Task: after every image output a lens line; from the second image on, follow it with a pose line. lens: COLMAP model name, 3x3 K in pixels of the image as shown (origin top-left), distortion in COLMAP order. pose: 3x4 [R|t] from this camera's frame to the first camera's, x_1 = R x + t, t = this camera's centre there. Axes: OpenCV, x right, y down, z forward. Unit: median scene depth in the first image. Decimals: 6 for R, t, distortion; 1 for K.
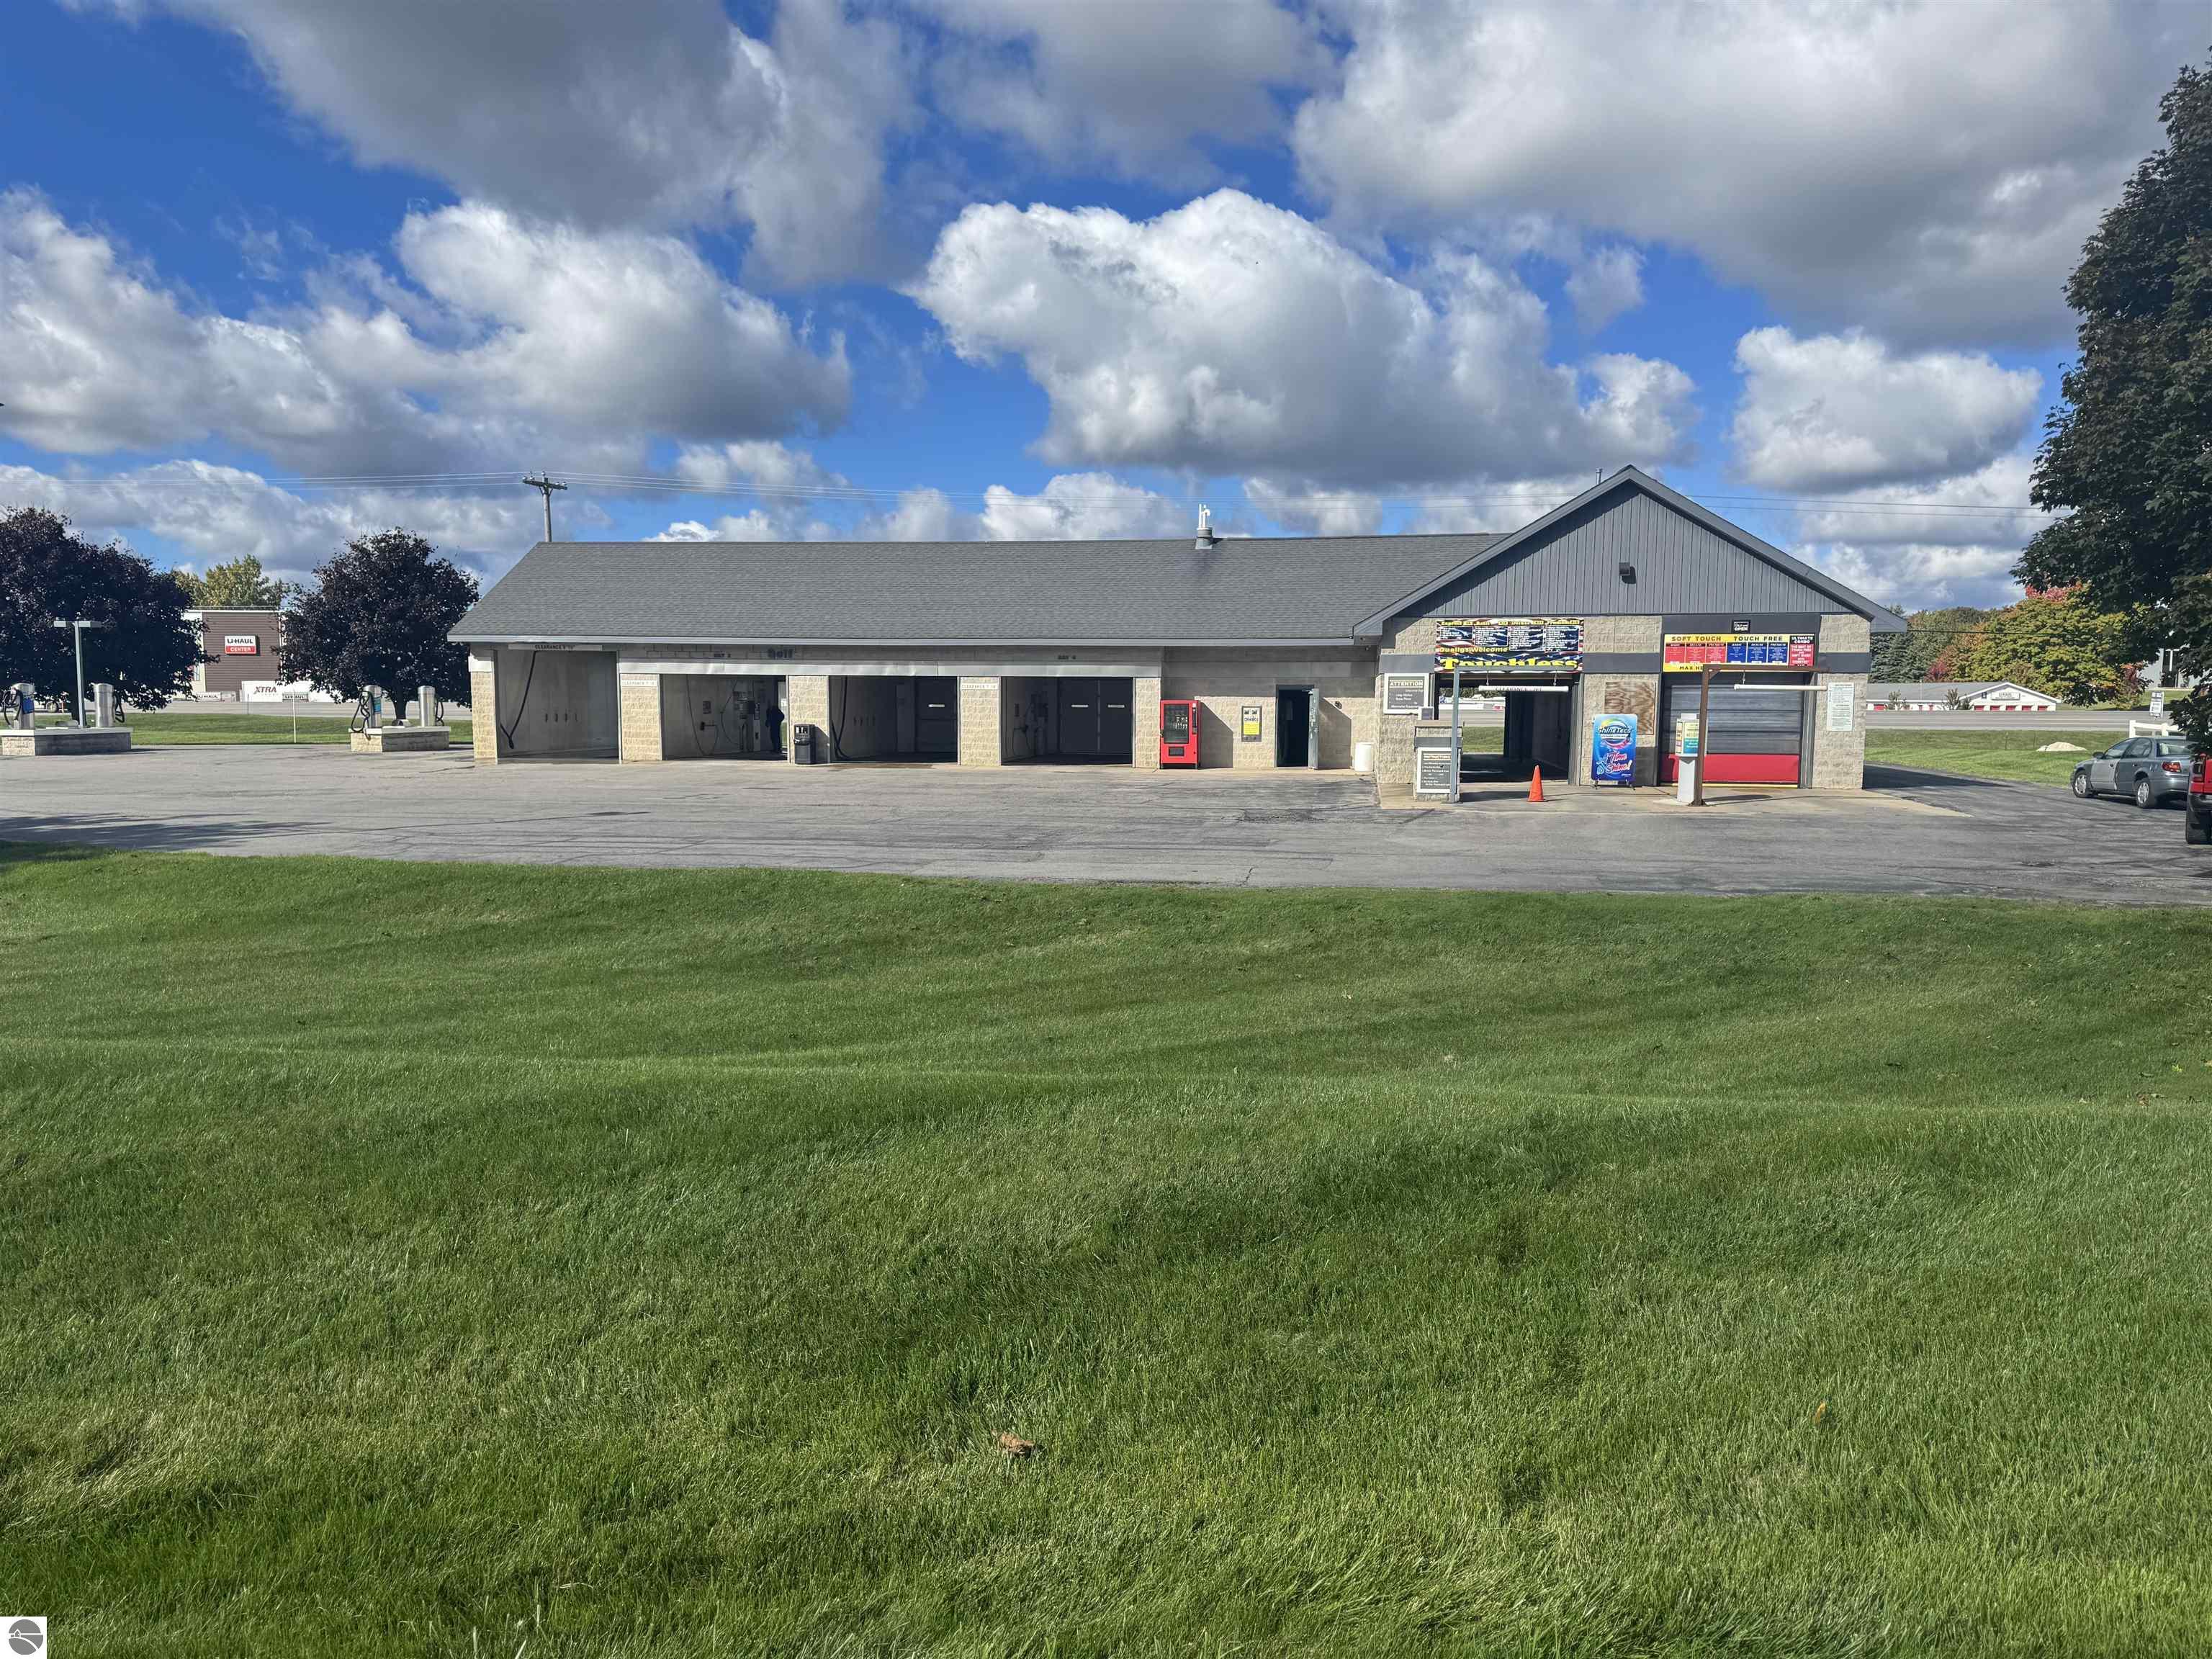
lens RADIAL K [[1556.7, 0, 1105.5], [0, 1556.7, 859.8], [0, 0, 1]] dist [0.109865, -0.187550]
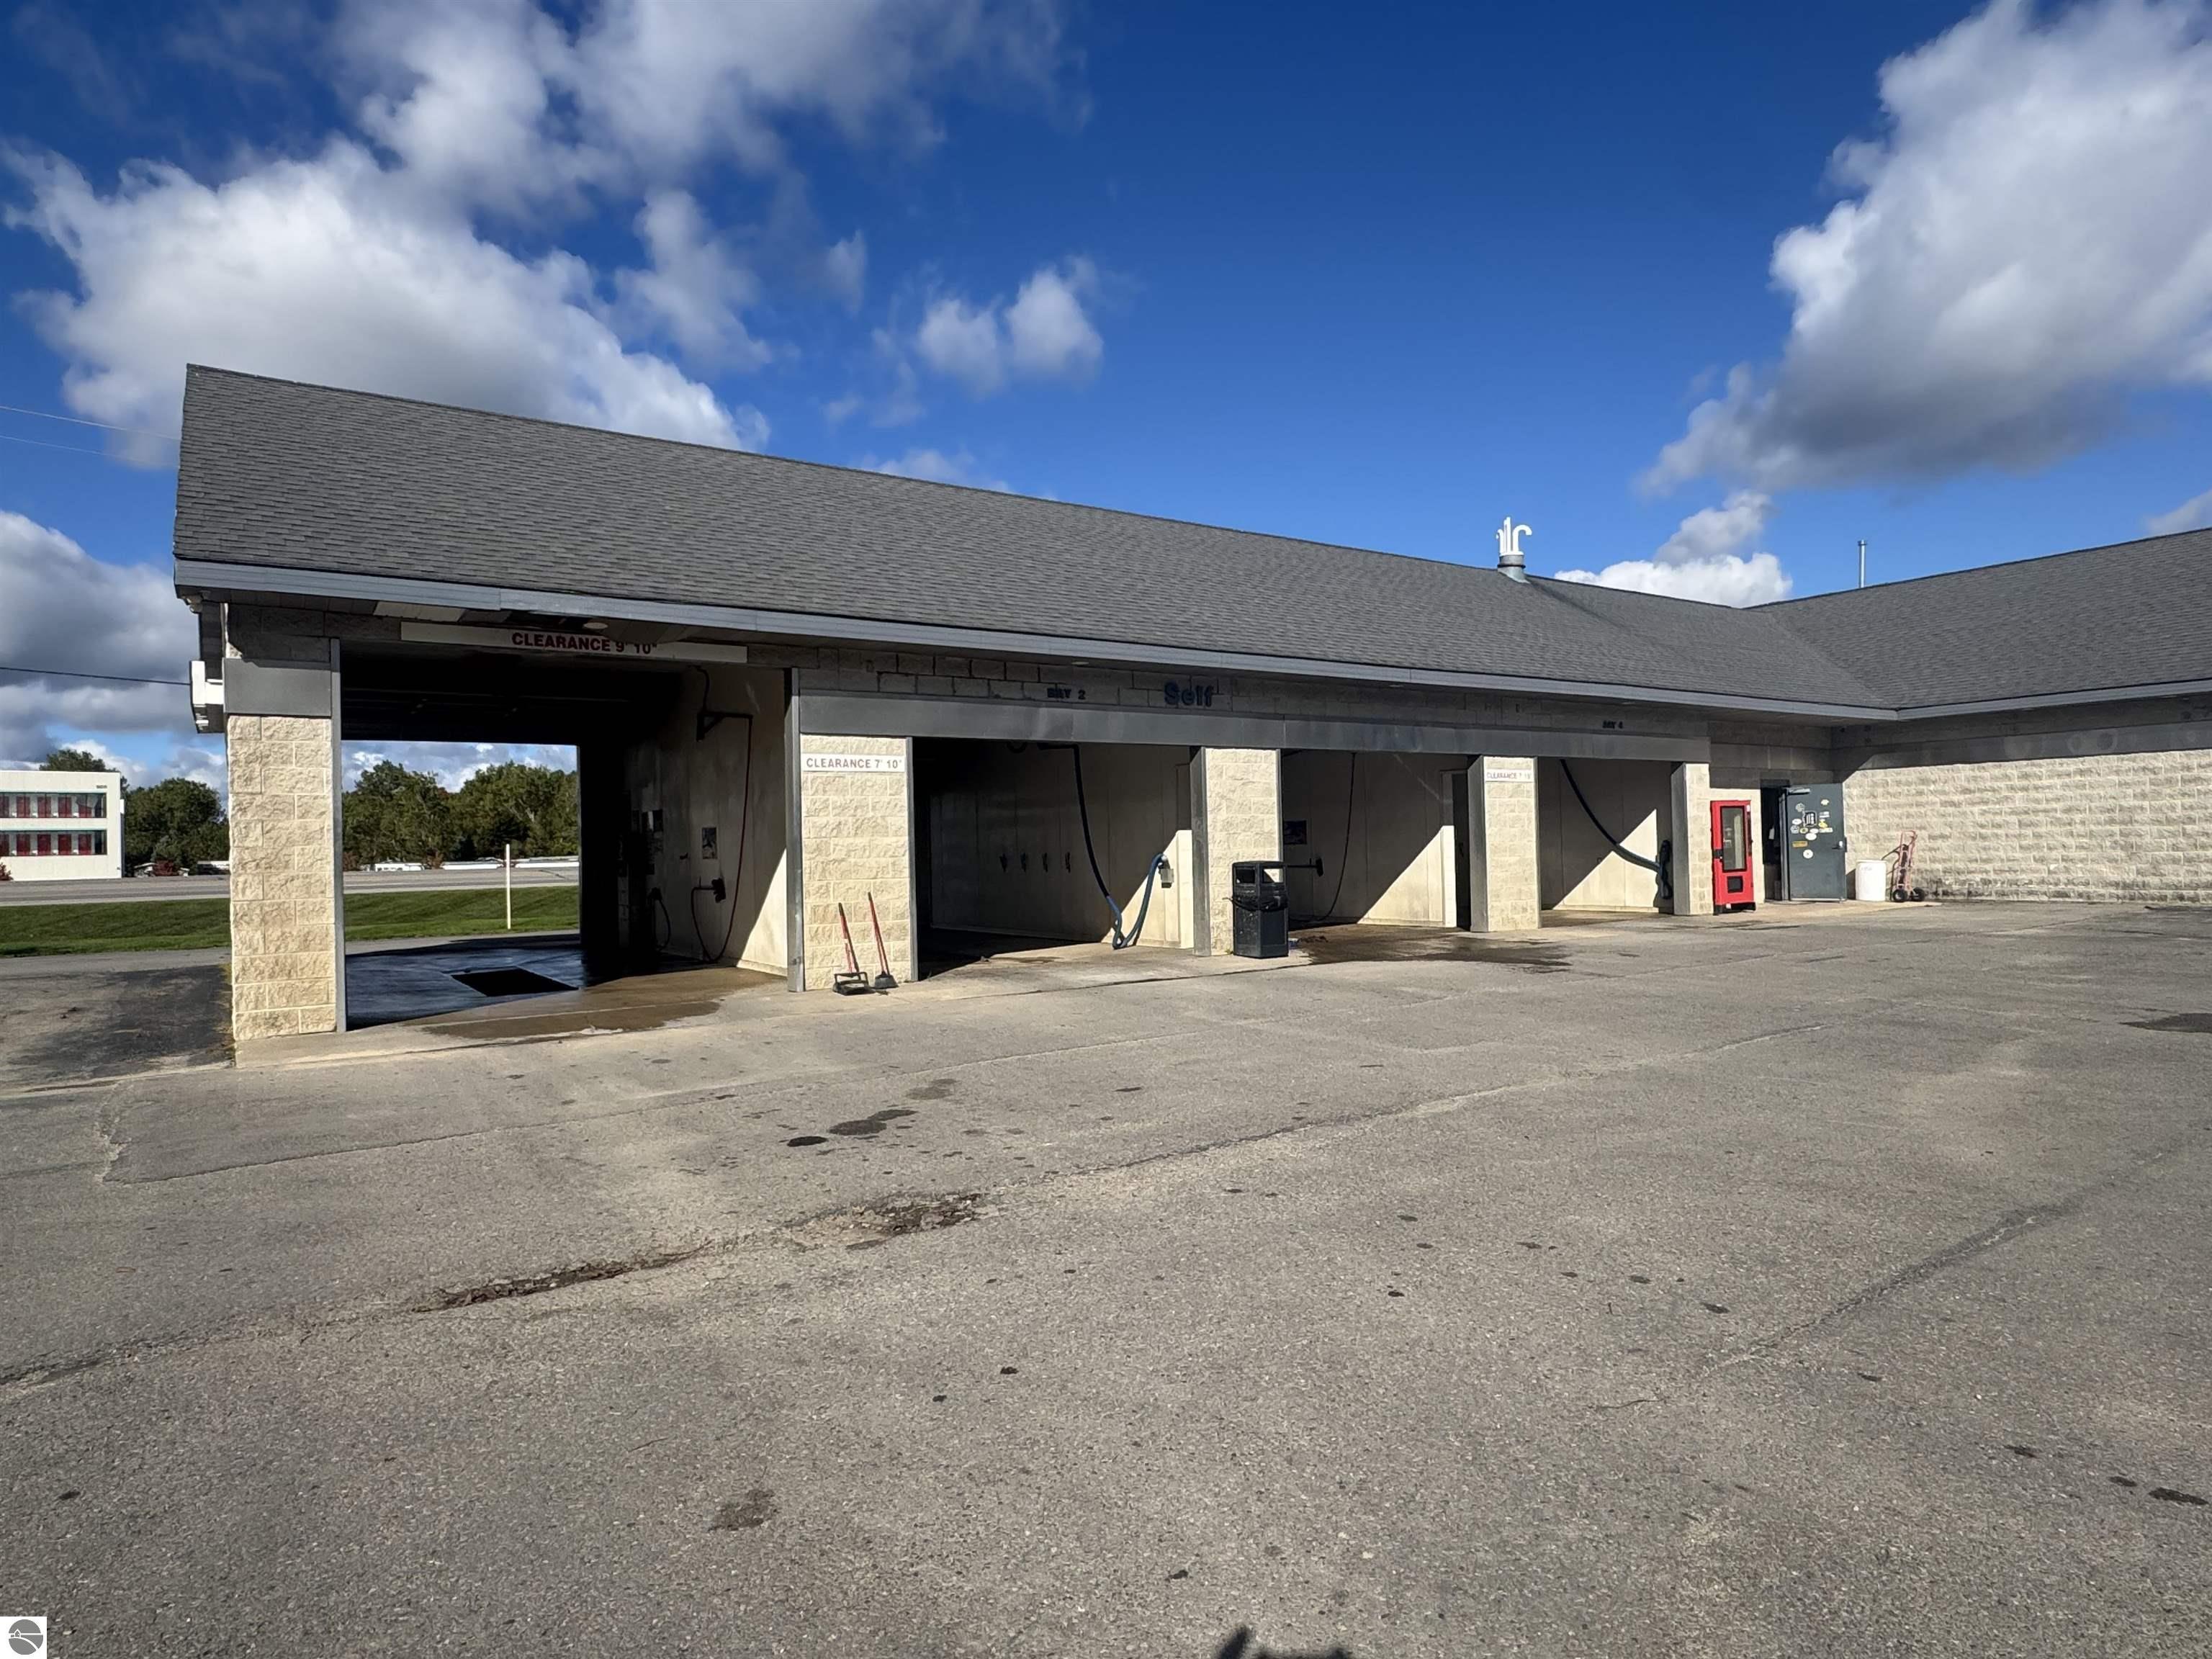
lens RADIAL K [[1358.7, 0, 1182.8], [0, 1358.7, 827.5], [0, 0, 1]] dist [0.080979, -0.000817]
pose [[0.694397, -0.011821, 0.719495, -0.470840], [0.107603, 0.990329, -0.087579, -0.065294], [-0.711502, 0.138234, 0.688953, 0.755729]]
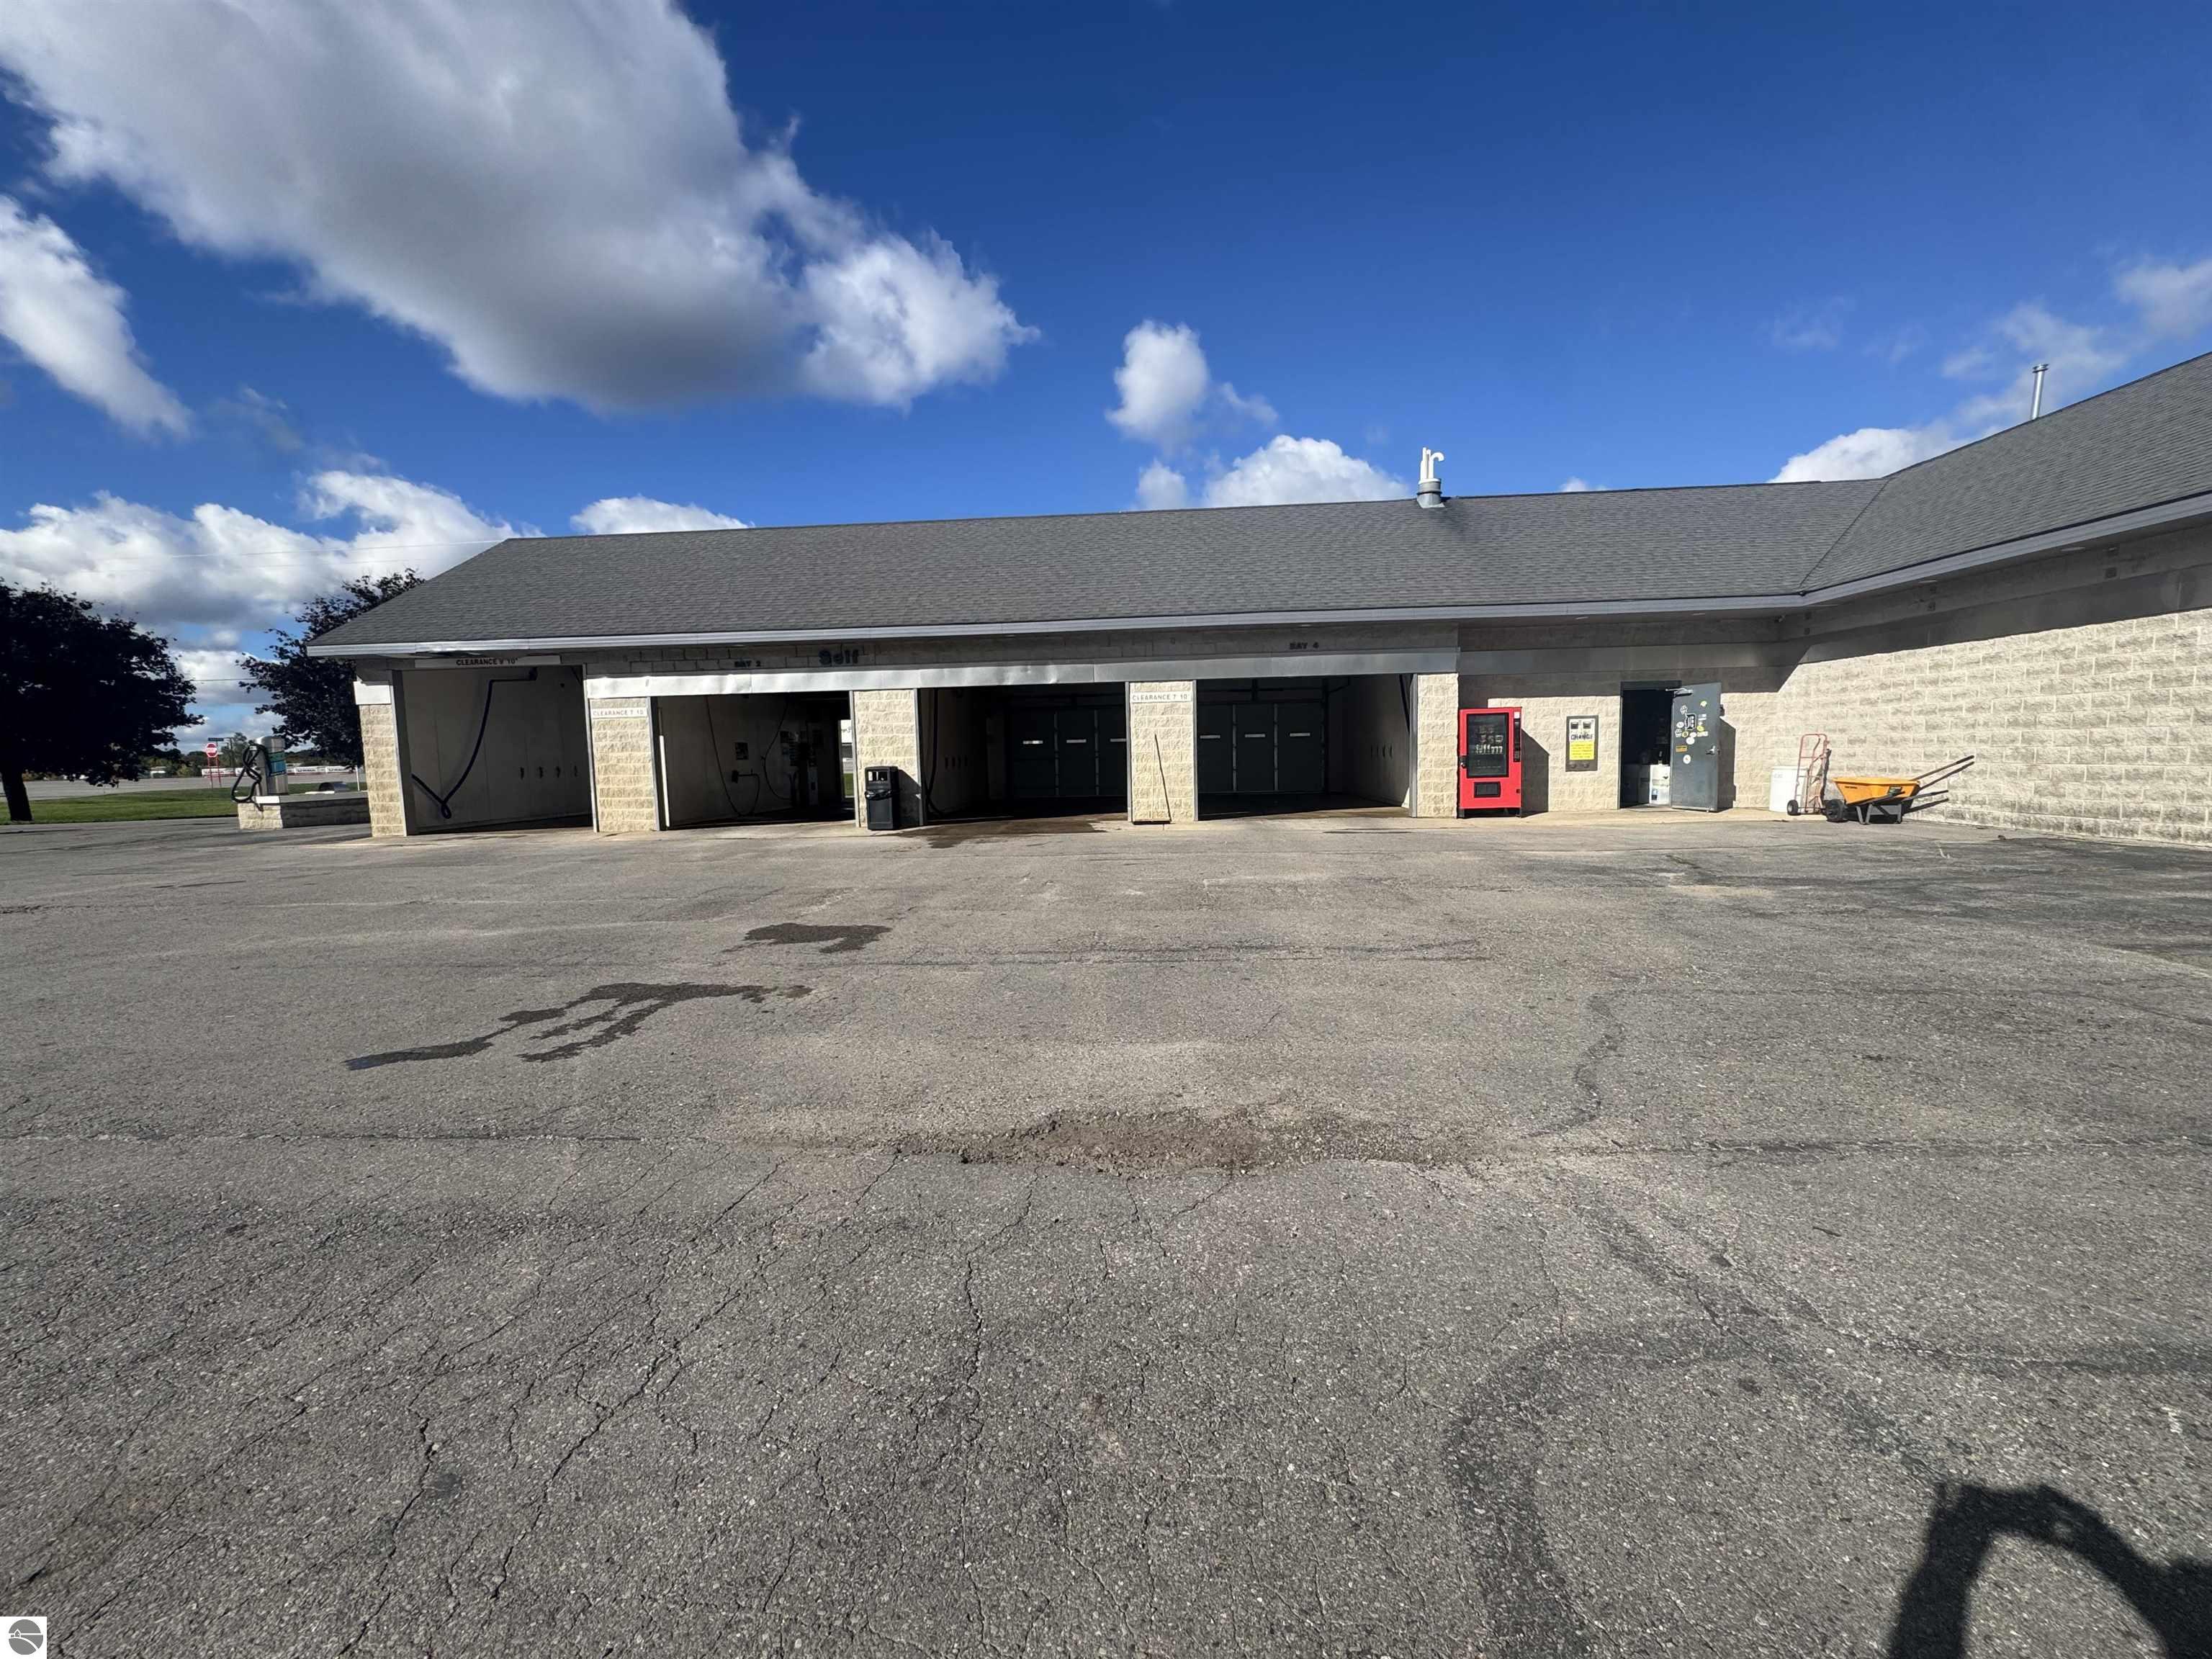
lens RADIAL K [[892.2, 0, 1106.0], [0, 892.2, 829.5], [0, 0, 1]] dist [0.001803, 0.000475]
pose [[0.997122, -0.035369, 0.067051, -0.126581], [0.036953, 0.999063, -0.022534, -0.049650], [-0.066191, 0.024947, 0.997495, 0.633648]]
